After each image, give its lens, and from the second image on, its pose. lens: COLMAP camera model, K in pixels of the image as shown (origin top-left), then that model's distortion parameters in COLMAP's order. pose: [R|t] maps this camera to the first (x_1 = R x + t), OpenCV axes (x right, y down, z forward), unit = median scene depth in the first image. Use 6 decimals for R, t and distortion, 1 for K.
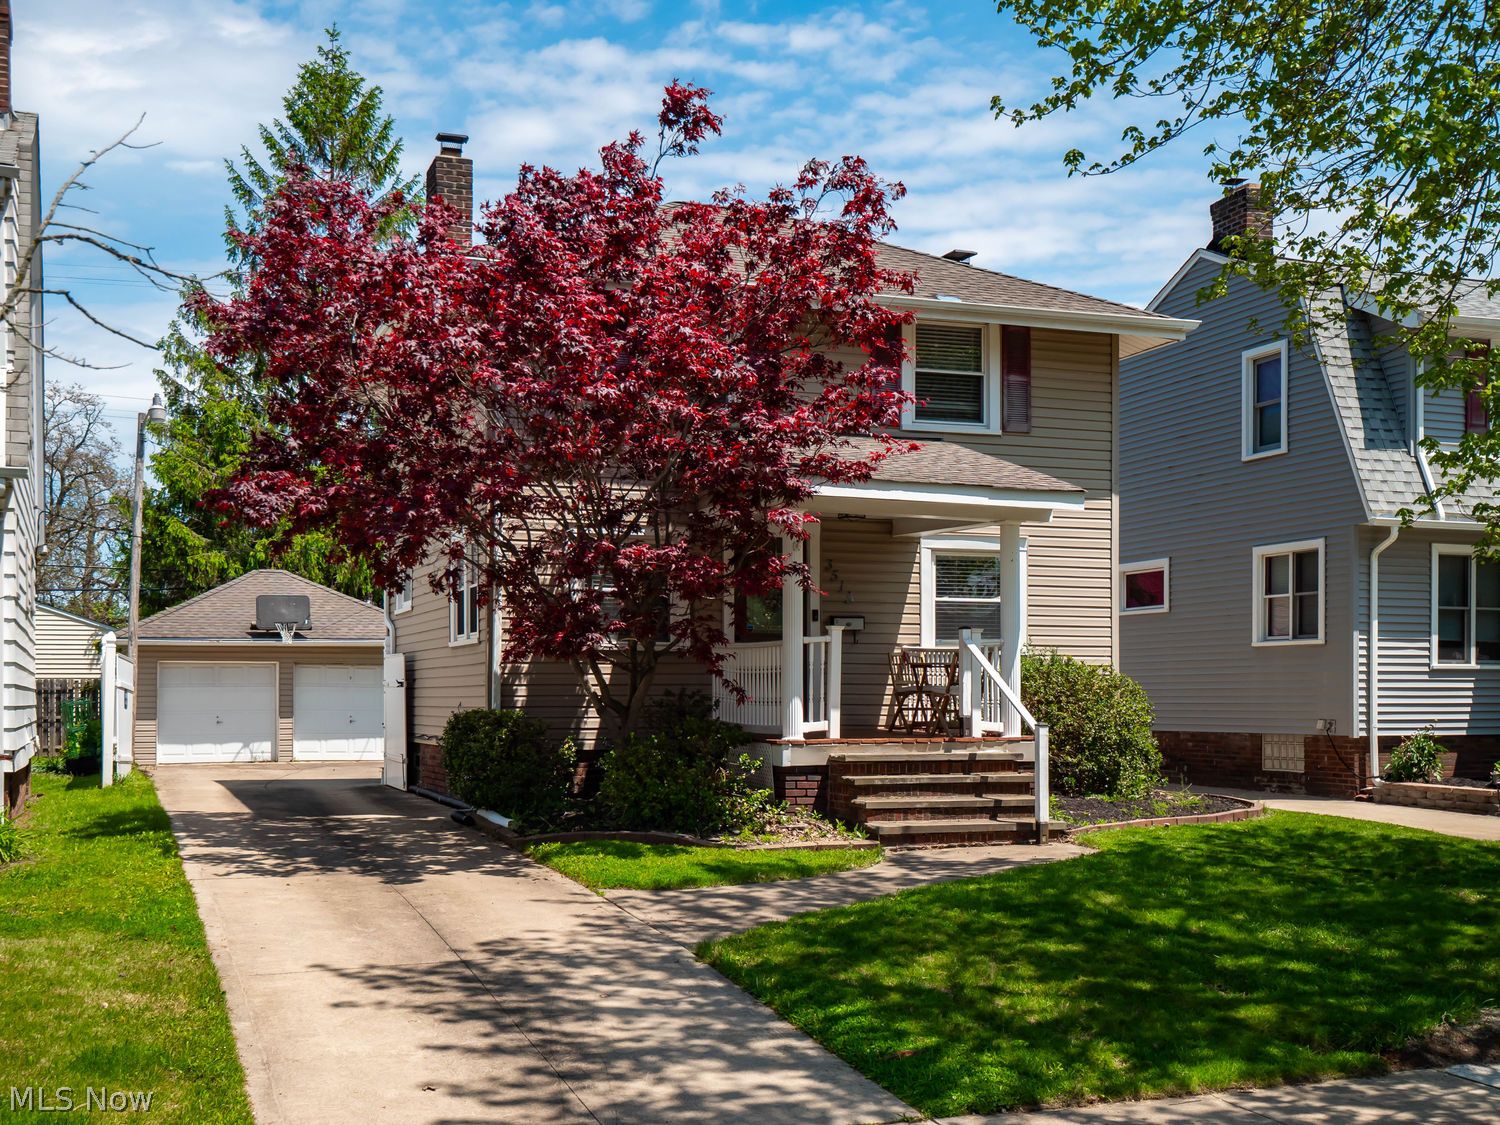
lens RADIAL K [[1617.1, 0, 750.0], [0, 1617.1, 562.5], [0, 0, 1]] dist [0.059765, 0.006371]
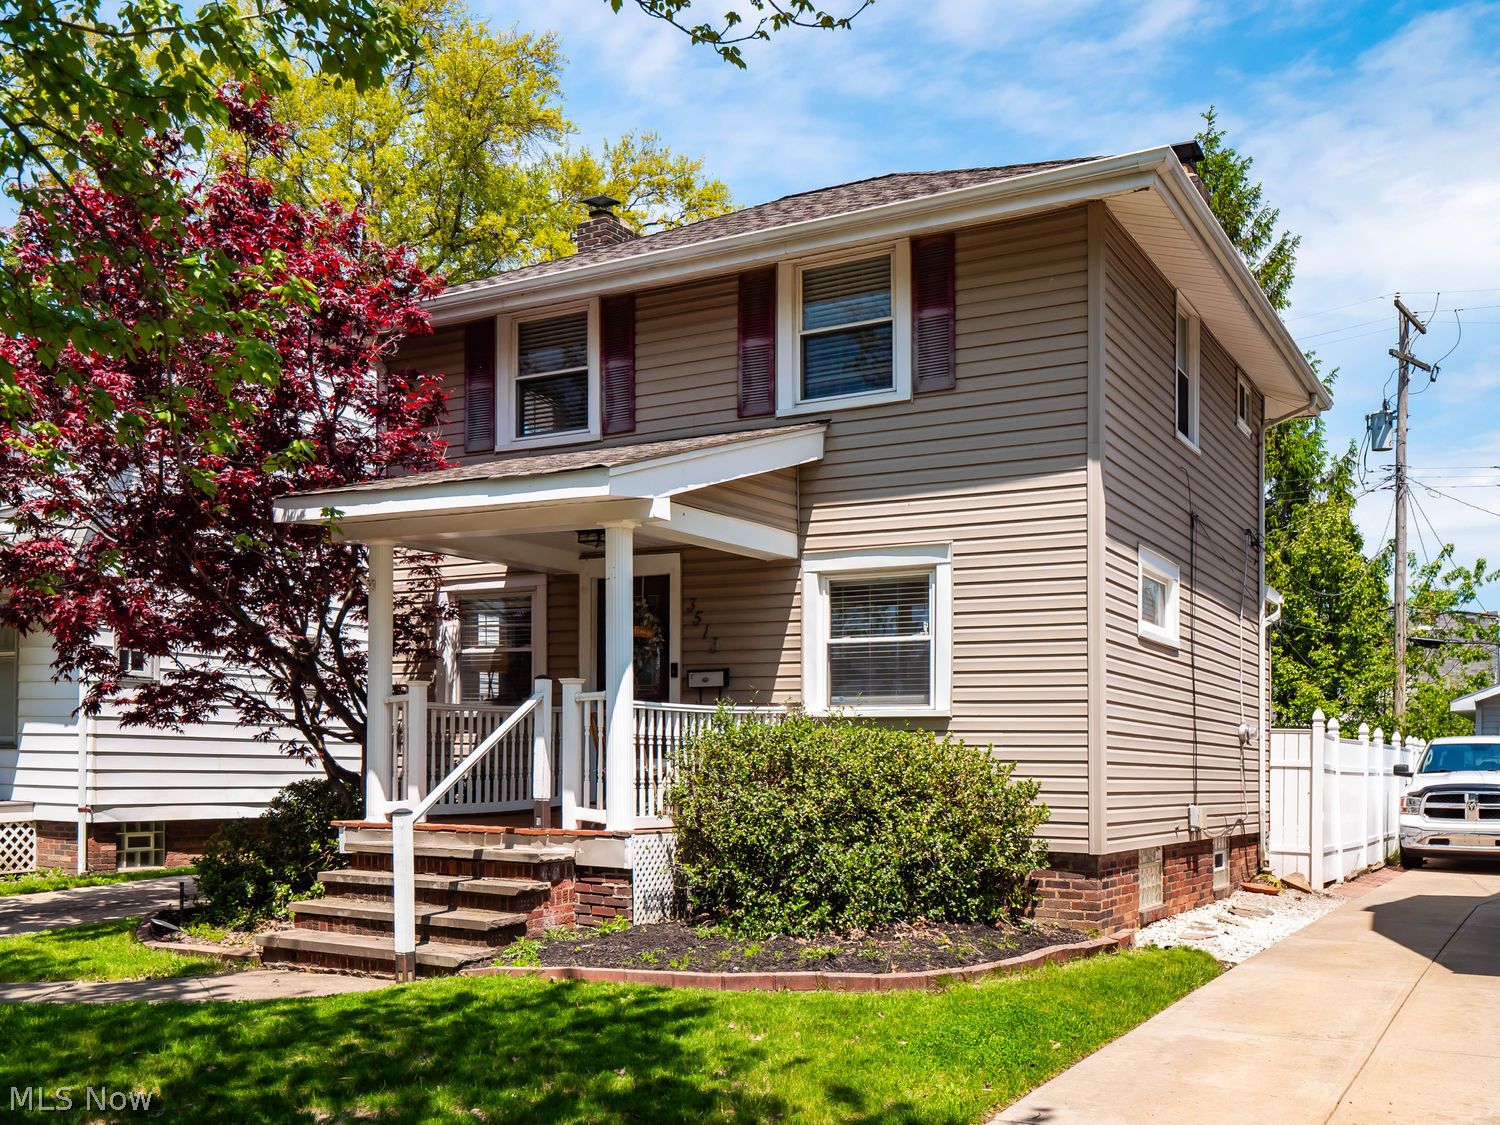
lens RADIAL K [[1402.5, 0, 745.9], [0, 1402.5, 677.1], [0, 0, 1]] dist [0.005233, -0.010513]
pose [[0.653826, -0.035987, -0.755788, 0.546220], [0.047278, 0.998860, -0.006661, 0.039743], [0.755166, -0.031377, 0.654782, 0.537985]]
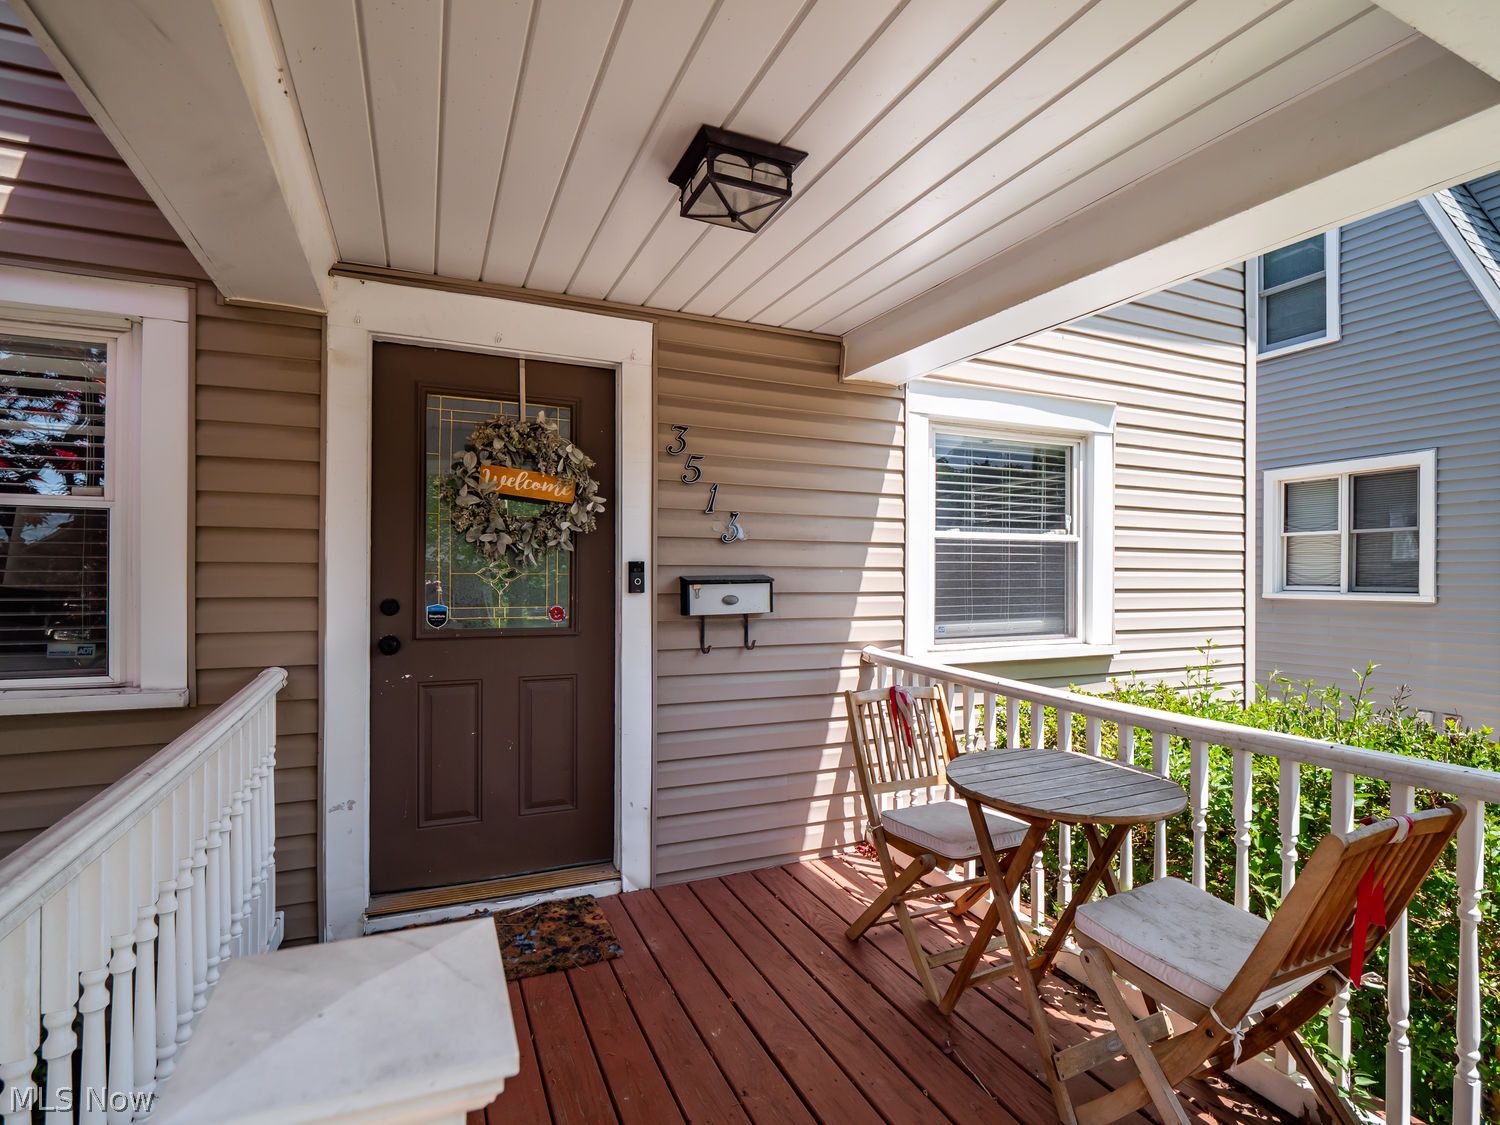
lens RADIAL K [[717.5, 0, 787.3], [0, 717.5, 561.6], [0, 0, 1]] dist [-0.003978, -0.000780]
pose [[0.994187, -0.000224, 0.107670, 0.051156], [-0.005520, 0.998577, 0.053051, 0.019202], [-0.107529, -0.053337, 0.992770, 0.782667]]
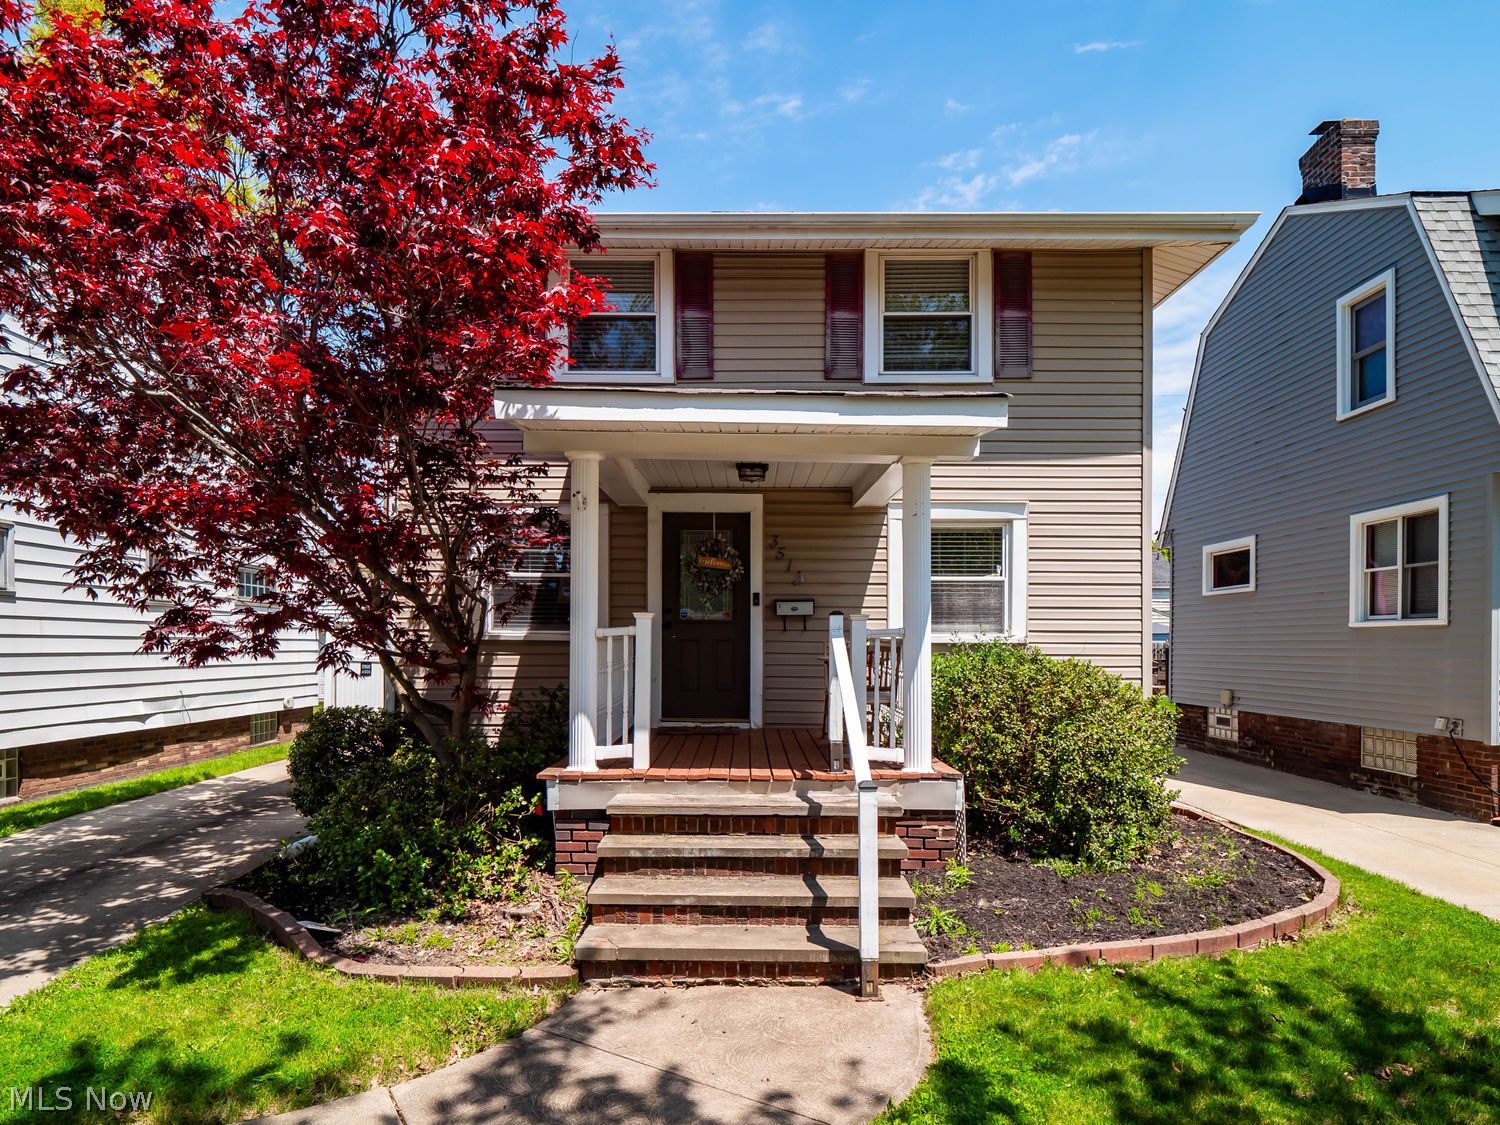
lens RADIAL K [[831.2, 0, 768.5], [0, 831.2, 607.1], [0, 0, 1]] dist [-0.005751, -0.002618]
pose [[0.943295, -0.011076, -0.331770, 0.182826], [0.023746, 0.999134, 0.034160, 0.020273], [0.331104, -0.040101, 0.942742, 0.536837]]
